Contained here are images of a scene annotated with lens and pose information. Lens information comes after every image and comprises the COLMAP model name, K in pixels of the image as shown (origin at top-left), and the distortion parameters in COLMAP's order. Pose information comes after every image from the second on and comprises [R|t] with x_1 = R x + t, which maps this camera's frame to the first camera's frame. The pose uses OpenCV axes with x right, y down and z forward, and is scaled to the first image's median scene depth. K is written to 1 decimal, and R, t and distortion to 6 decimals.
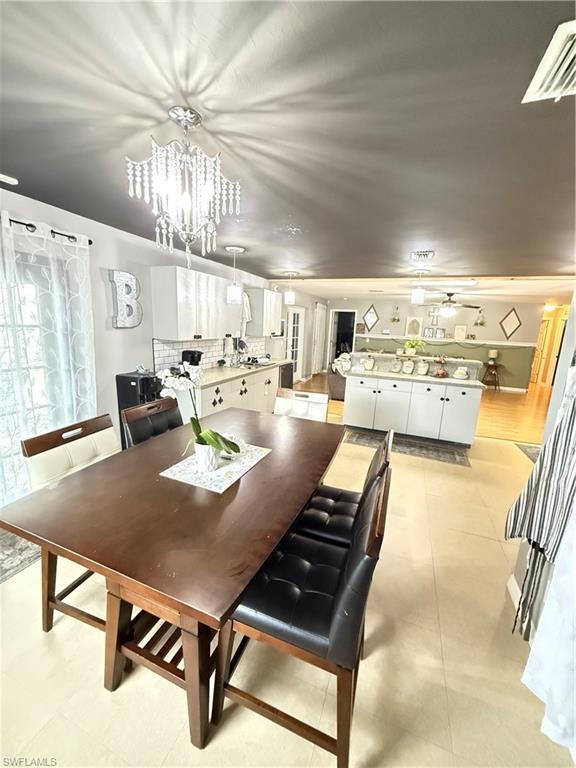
lens RADIAL K [[305.1, 0, 287.1], [0, 305.1, 382.6], [0, 0, 1]] dist [-0.001103, -0.000279]
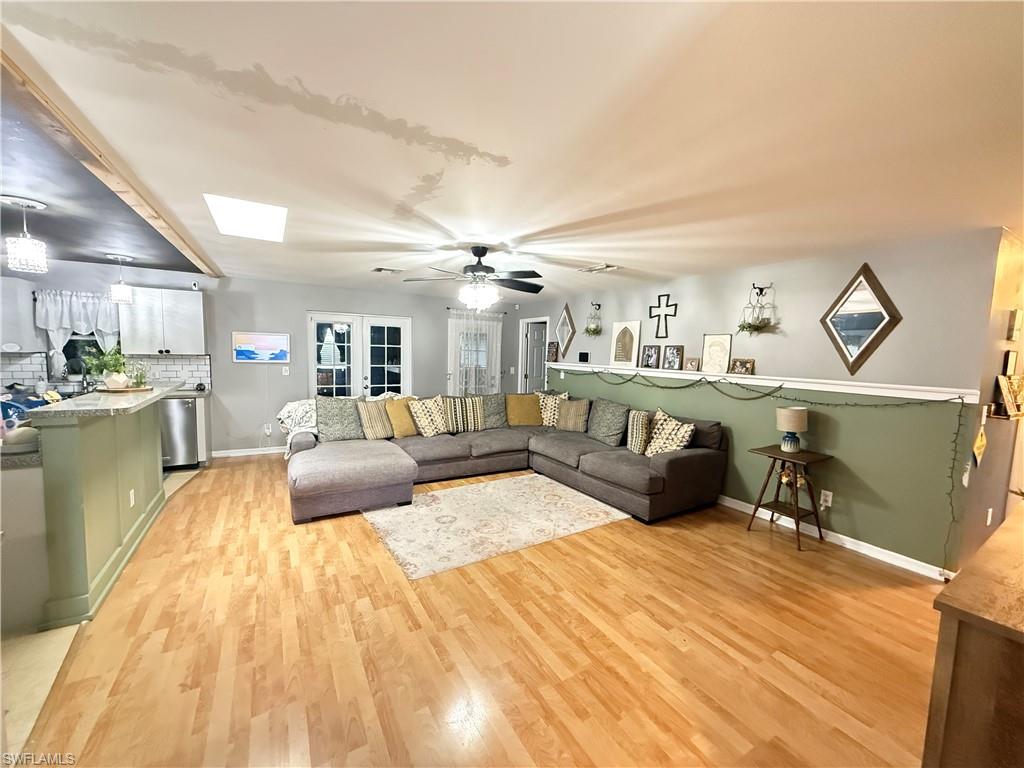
lens RADIAL K [[406.8, 0, 510.4], [0, 406.8, 387.1], [0, 0, 1]] dist [-0.001103, -0.000279]
pose [[0.791255, 0.032372, -0.610629, 0.867480], [-0.111165, 0.989573, -0.091588, -0.070504], [0.601296, 0.140350, 0.786603, 0.618895]]
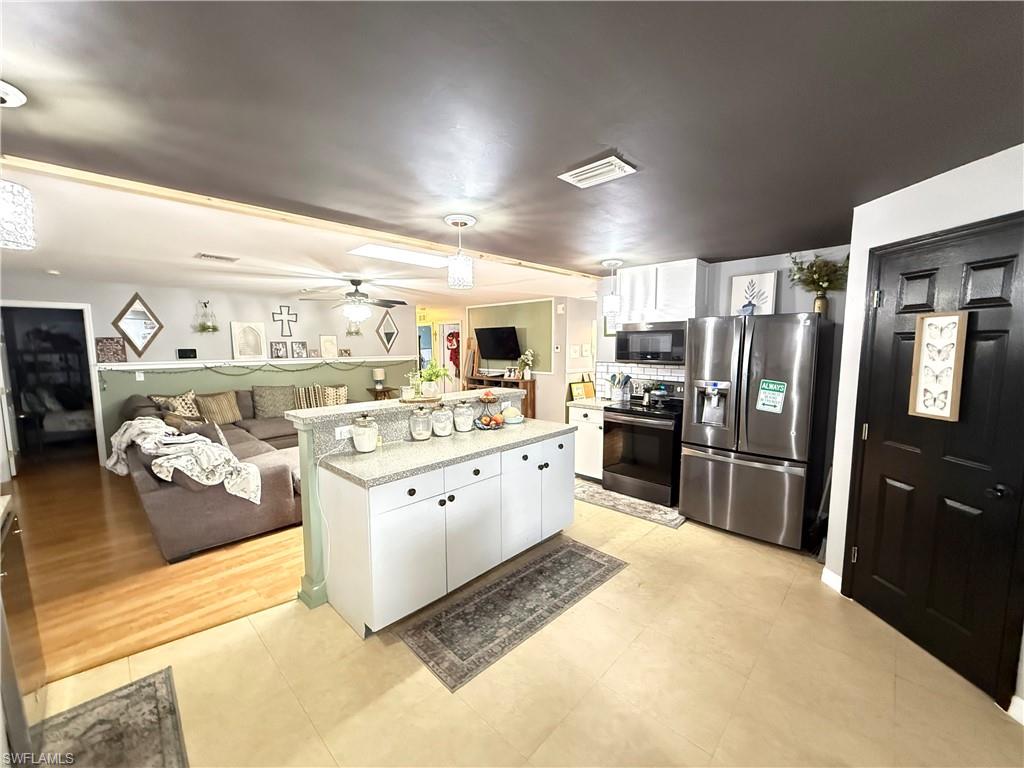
lens RADIAL K [[406.8, 0, 509.4], [0, 406.8, 385.5], [0, 0, 1]] dist [-0.001103, -0.000279]
pose [[0.377840, -0.137496, 0.915605, -0.089084], [0.198994, 0.977861, 0.064727, -0.086702], [-0.904234, 0.157743, 0.396836, 0.447001]]
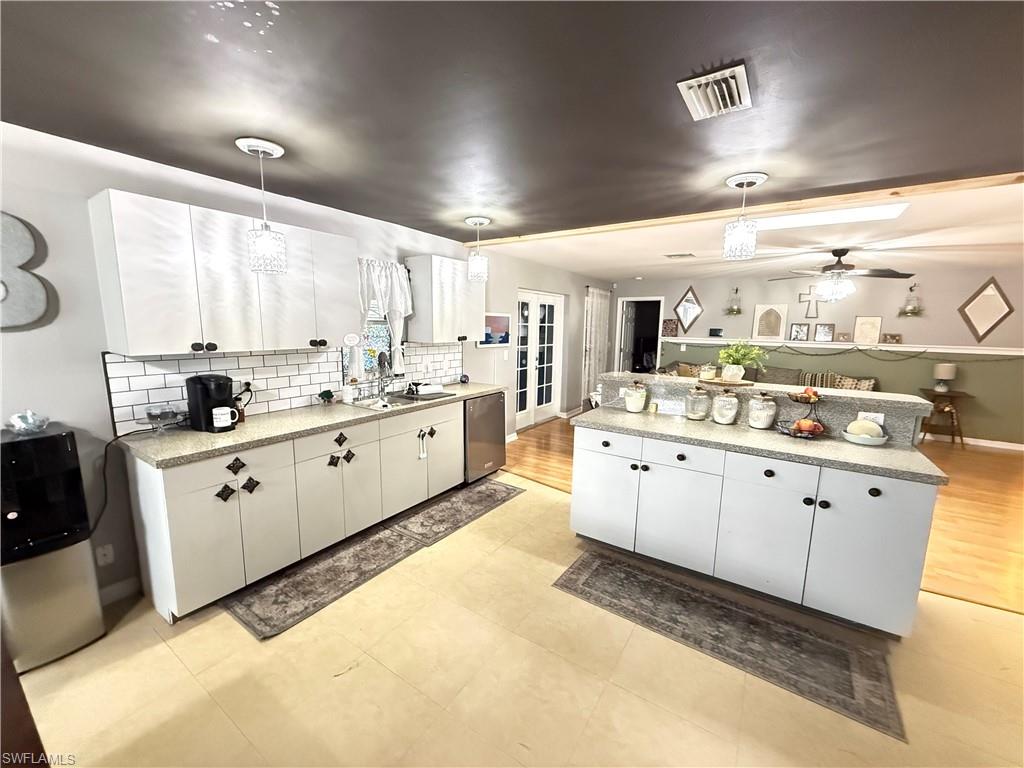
lens RADIAL K [[406.8, 0, 510.9], [0, 406.8, 385.7], [0, 0, 1]] dist [-0.001103, -0.000279]
pose [[0.977790, 0.004857, -0.209529, 0.152471], [-0.015234, 0.998734, -0.047940, -0.035456], [0.209031, 0.050067, 0.976626, 0.256923]]
